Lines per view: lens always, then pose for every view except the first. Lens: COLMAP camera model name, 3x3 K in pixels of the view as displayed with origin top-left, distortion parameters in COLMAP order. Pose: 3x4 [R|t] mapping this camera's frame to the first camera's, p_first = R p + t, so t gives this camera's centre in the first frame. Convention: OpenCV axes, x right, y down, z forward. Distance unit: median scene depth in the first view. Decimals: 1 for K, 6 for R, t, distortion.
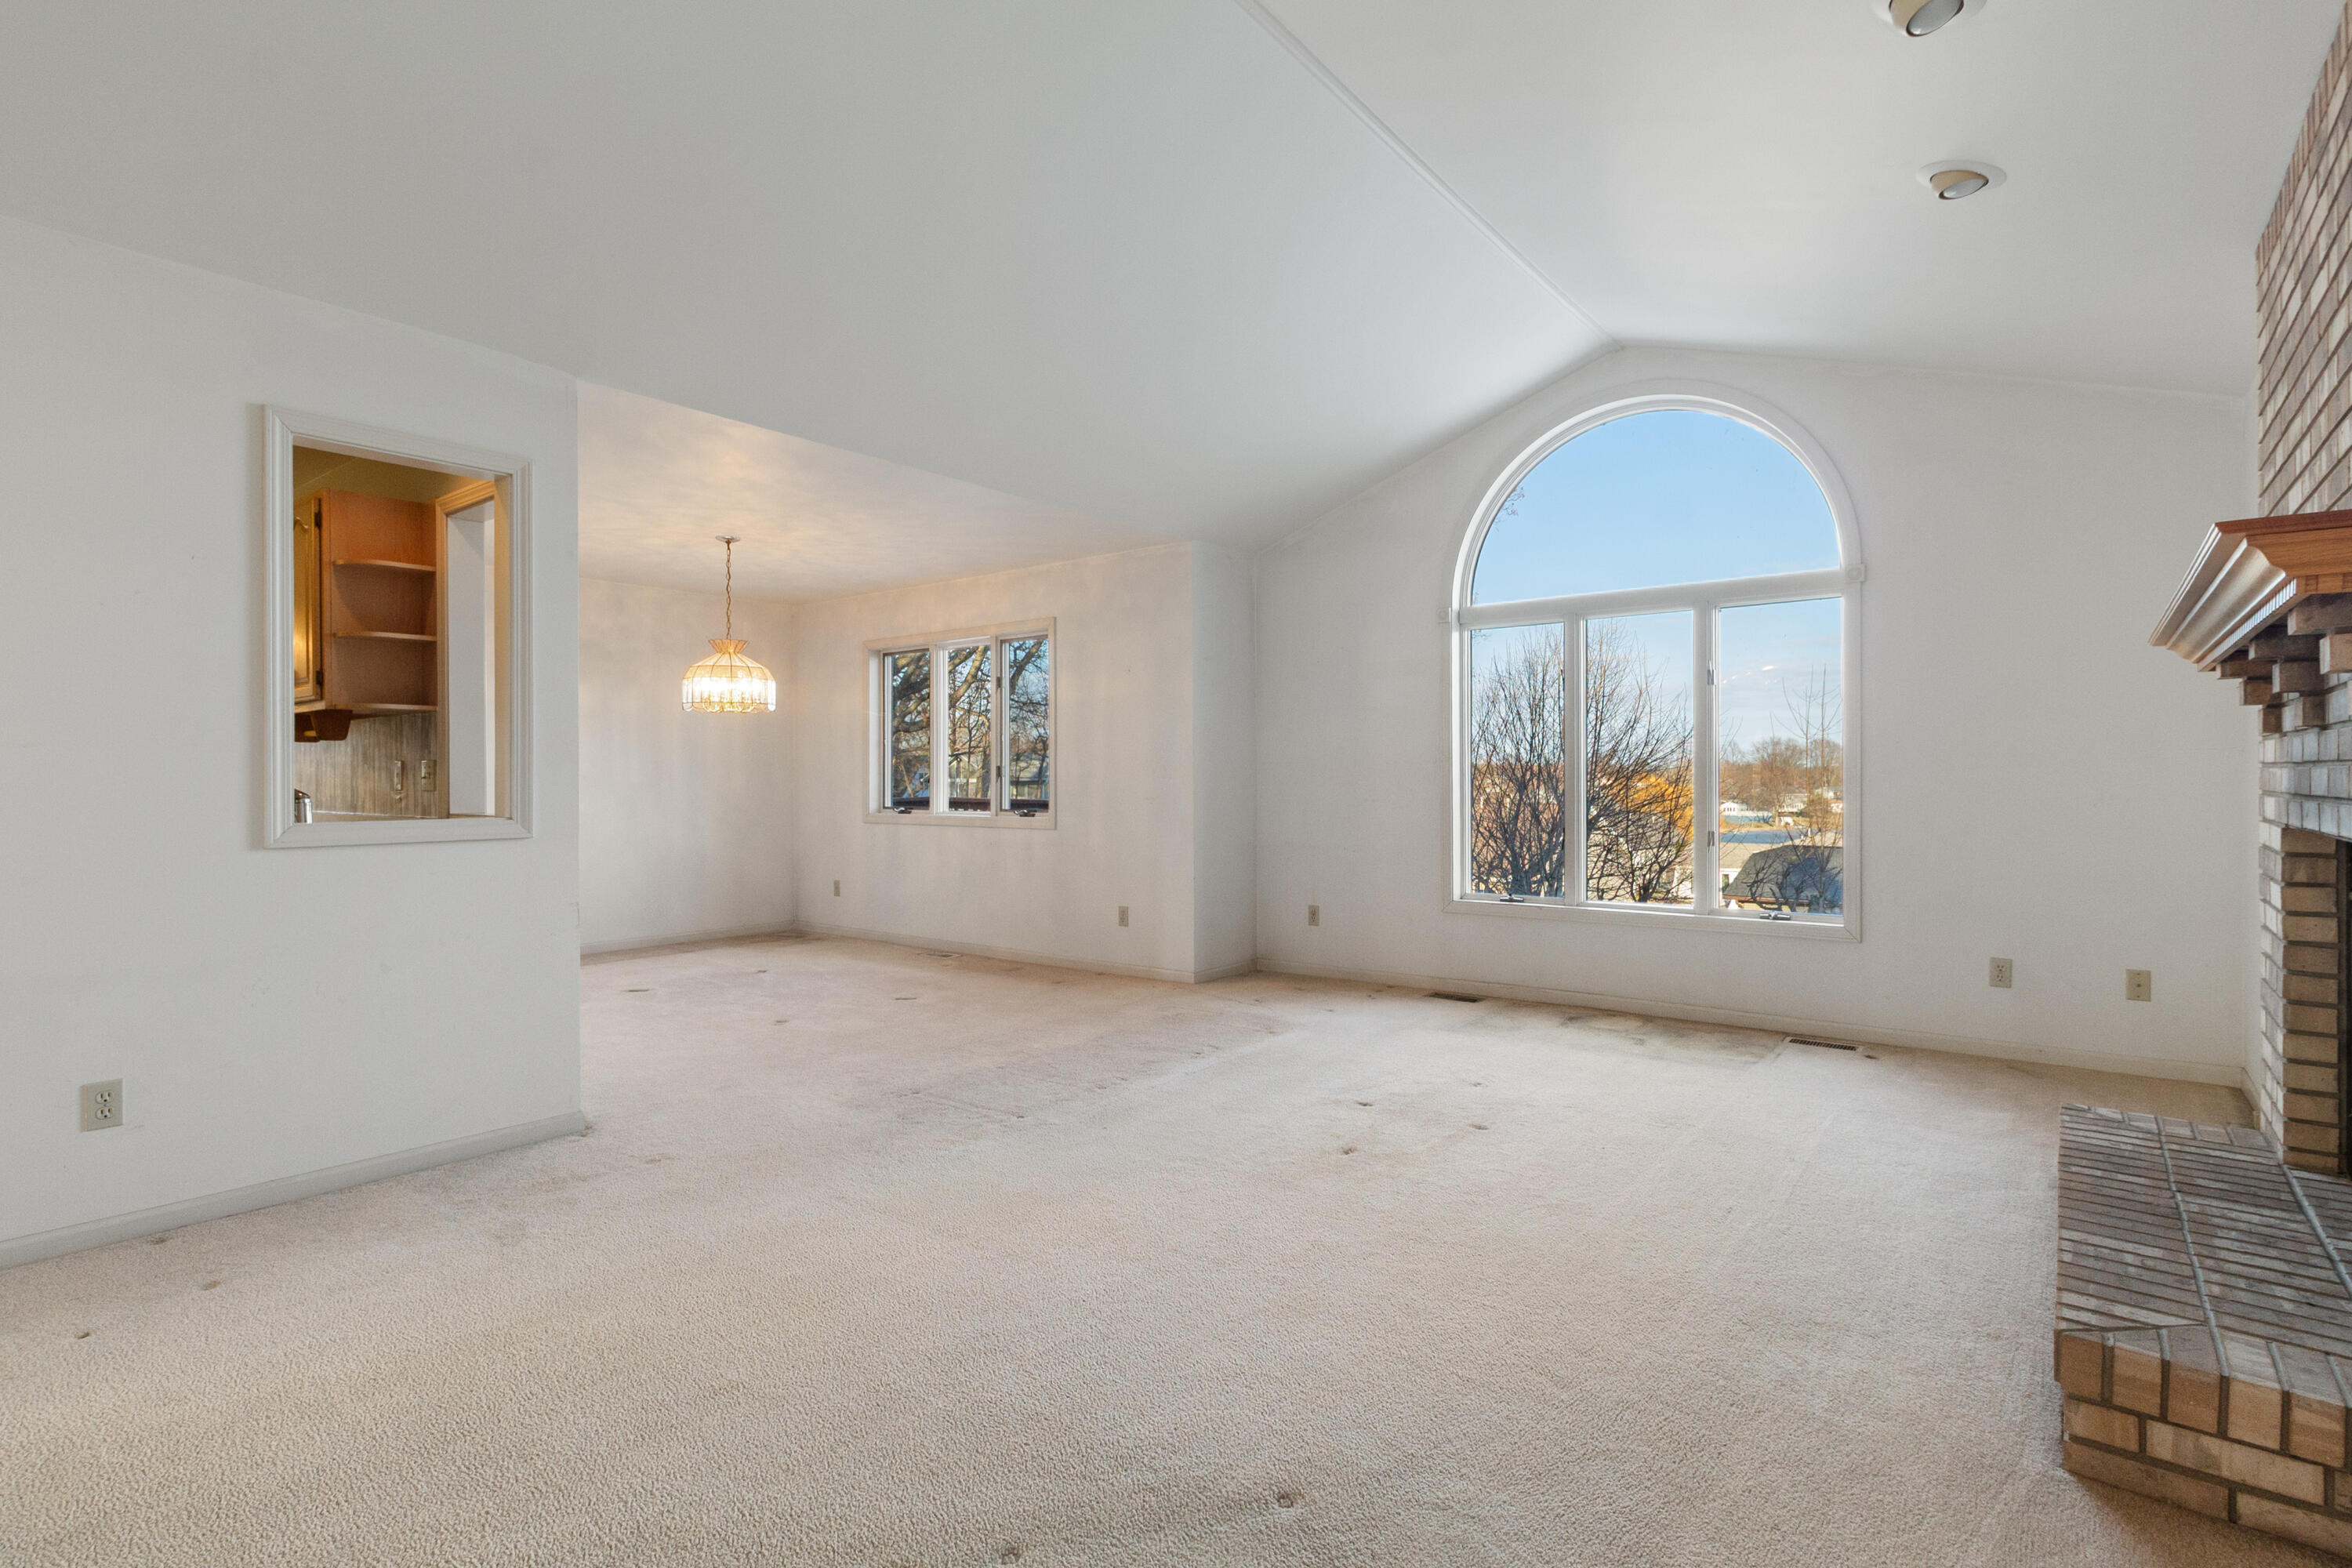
lens RADIAL K [[1128.8, 0, 1176.0], [0, 1128.8, 784.0], [0, 0, 1]] dist [0.002093, 0.000431]
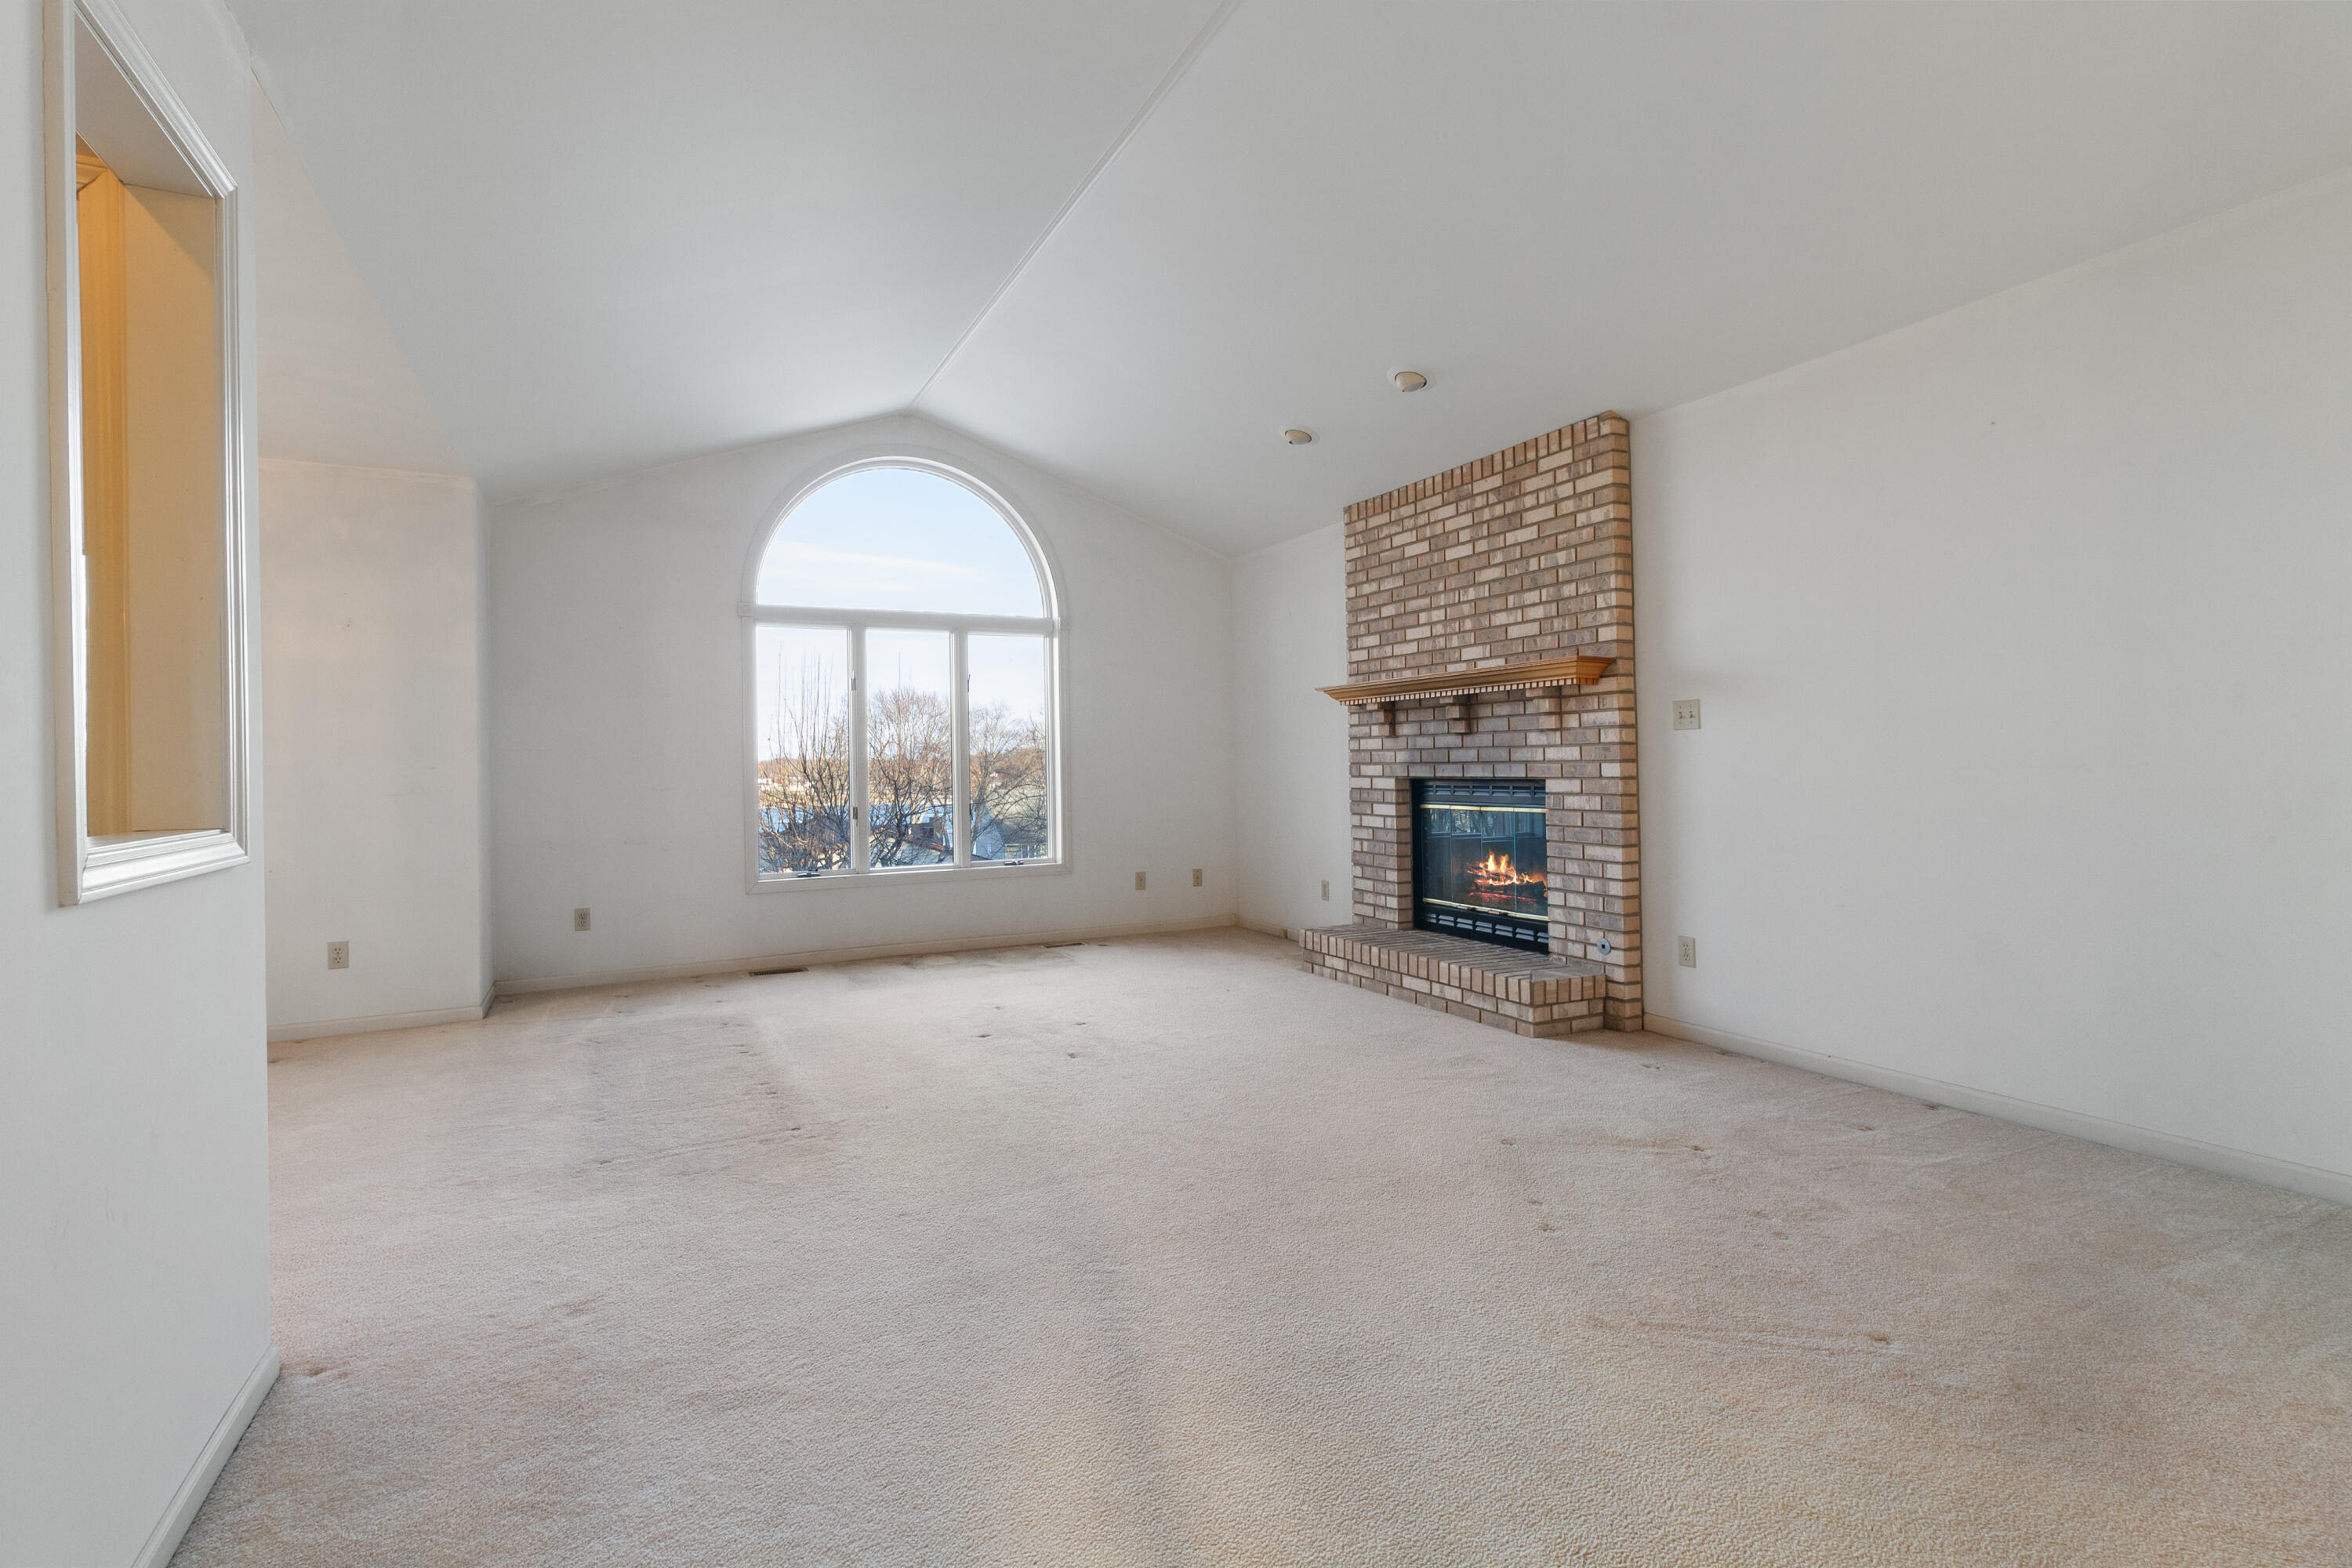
lens RADIAL K [[1107.2, 0, 1170.3], [0, 1107.2, 760.1], [0, 0, 1]] dist [-0.001556, -0.000073]
pose [[0.422635, -0.000562, 0.906300, -0.471712], [0.018297, 0.999801, -0.007912, 0.004642], [-0.906115, 0.019926, 0.422561, 0.194125]]
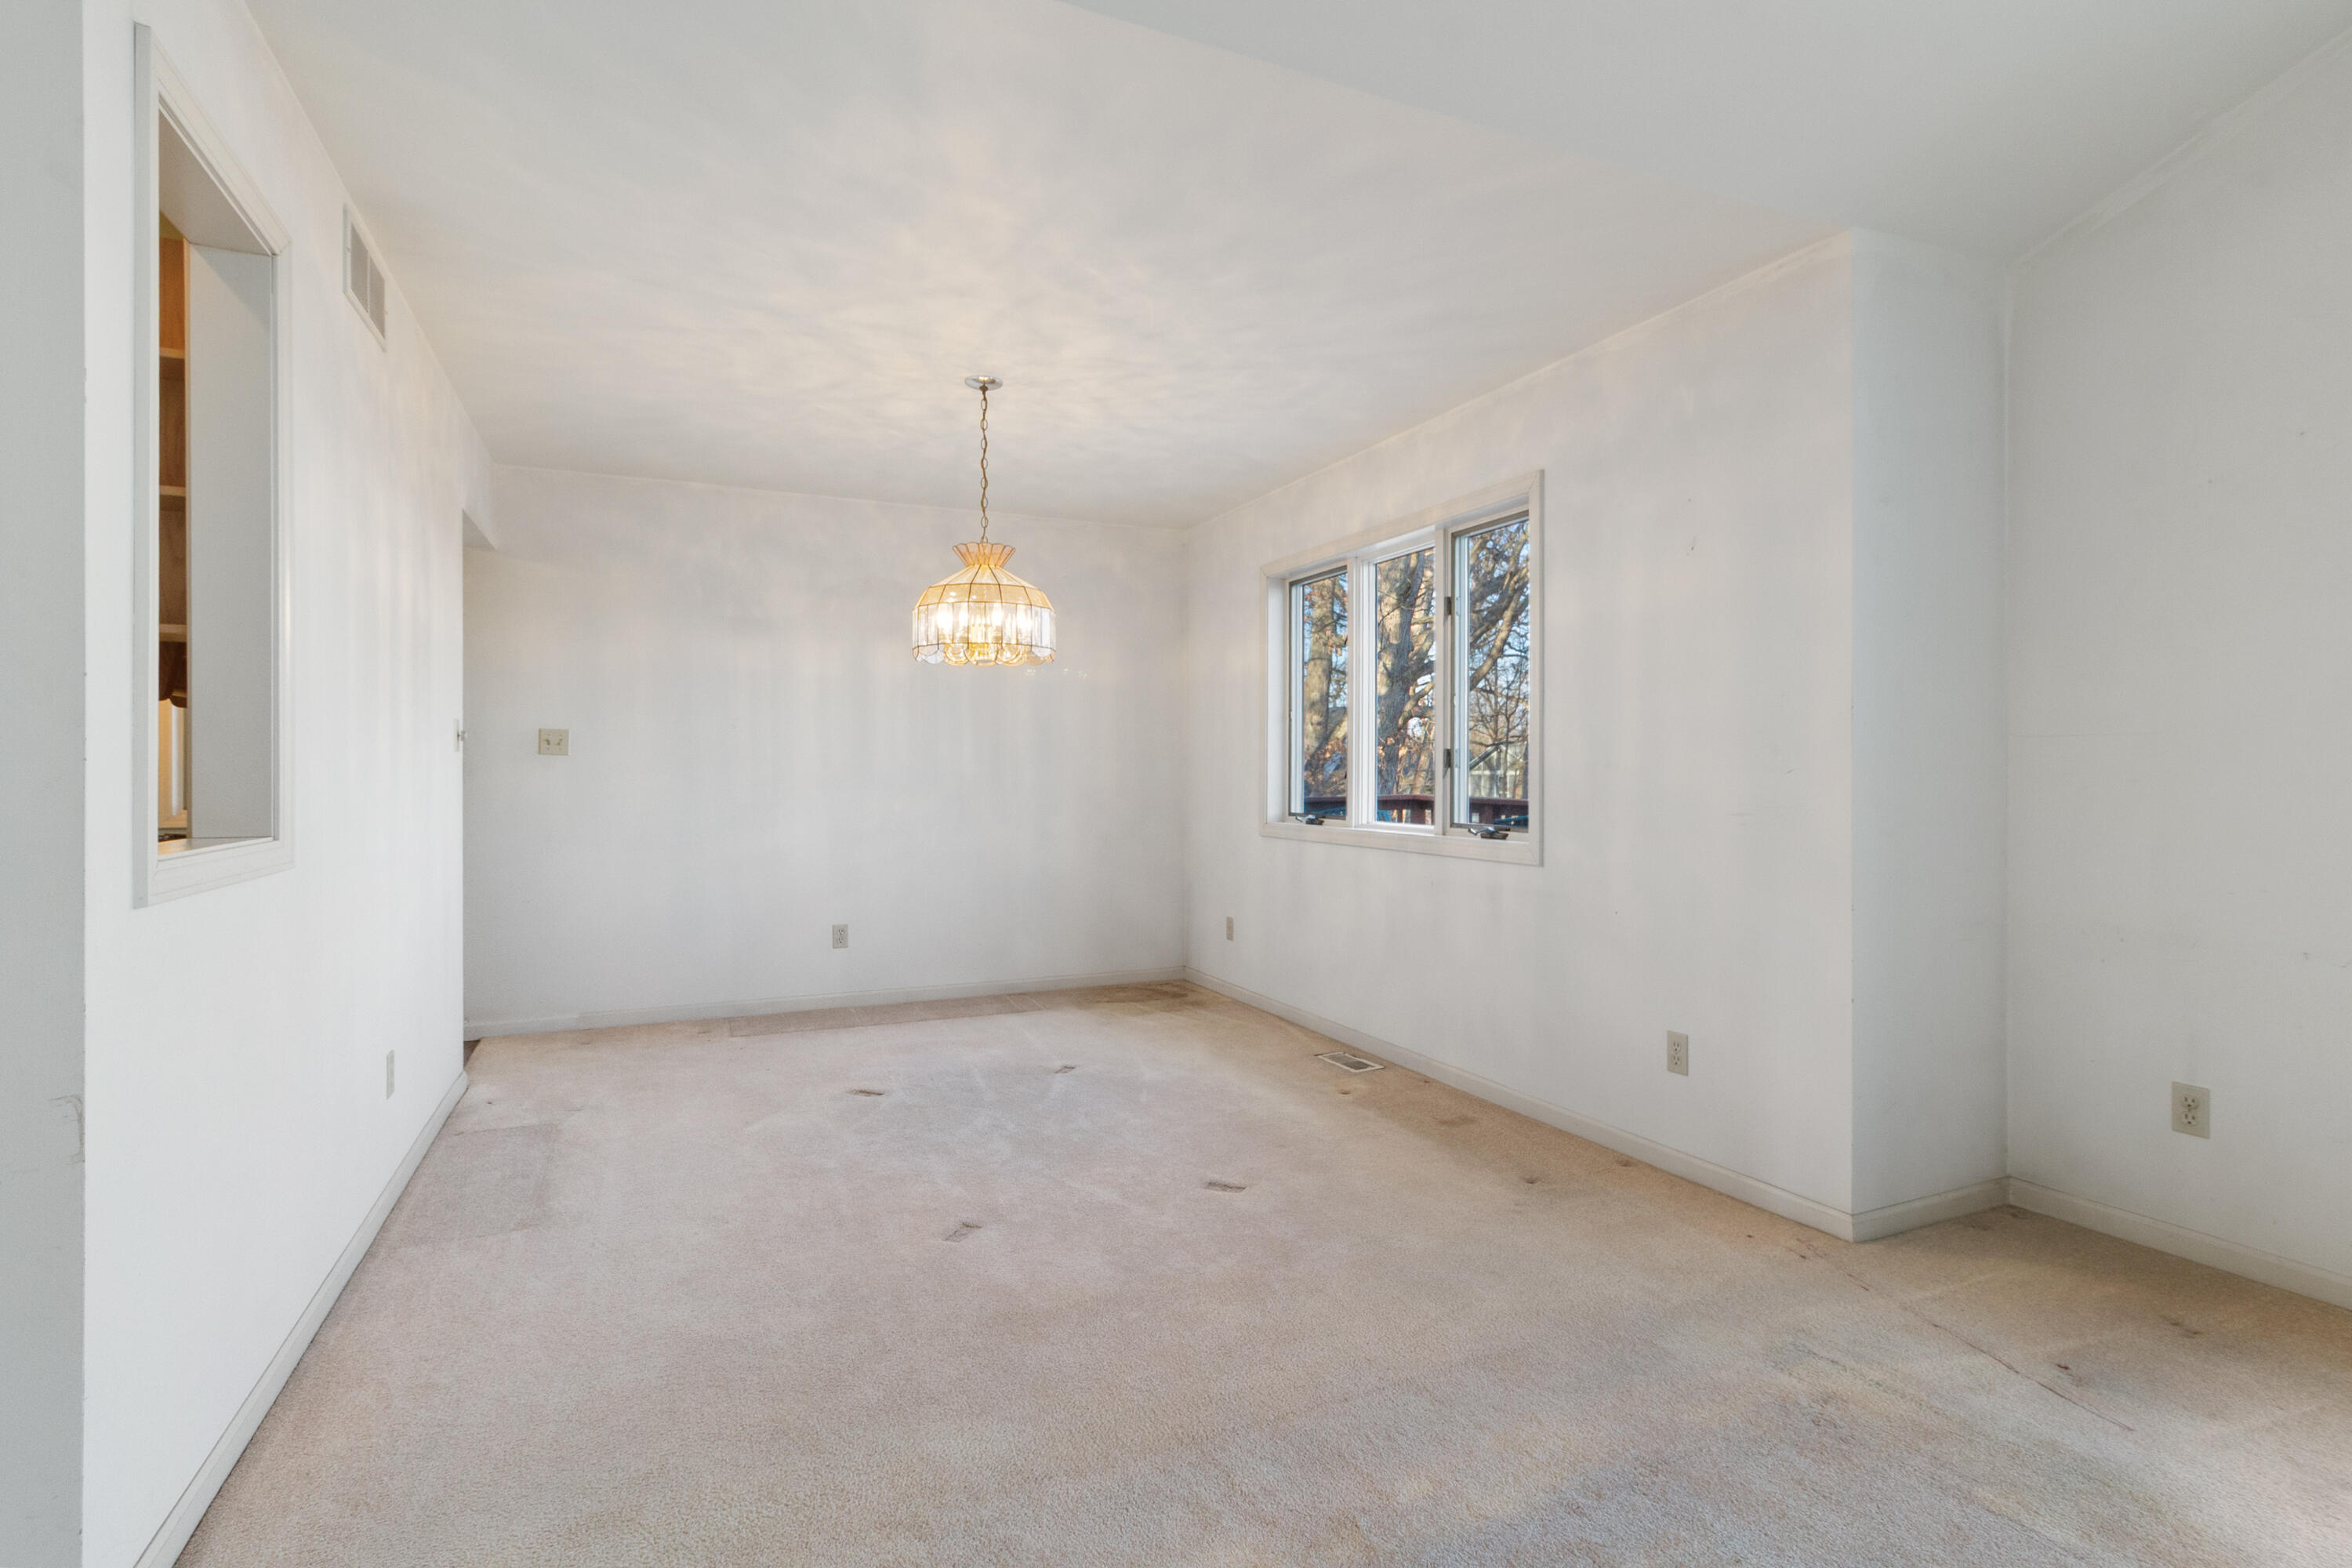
lens RADIAL K [[1138.8, 0, 1174.6], [0, 1138.8, 773.5], [0, 0, 1]] dist [0.002706, 0.000531]
pose [[0.889017, 0.002949, -0.457864, -0.014631], [-0.004186, 0.999990, -0.001688, -0.001941], [0.457854, 0.003417, 0.889021, 0.459864]]
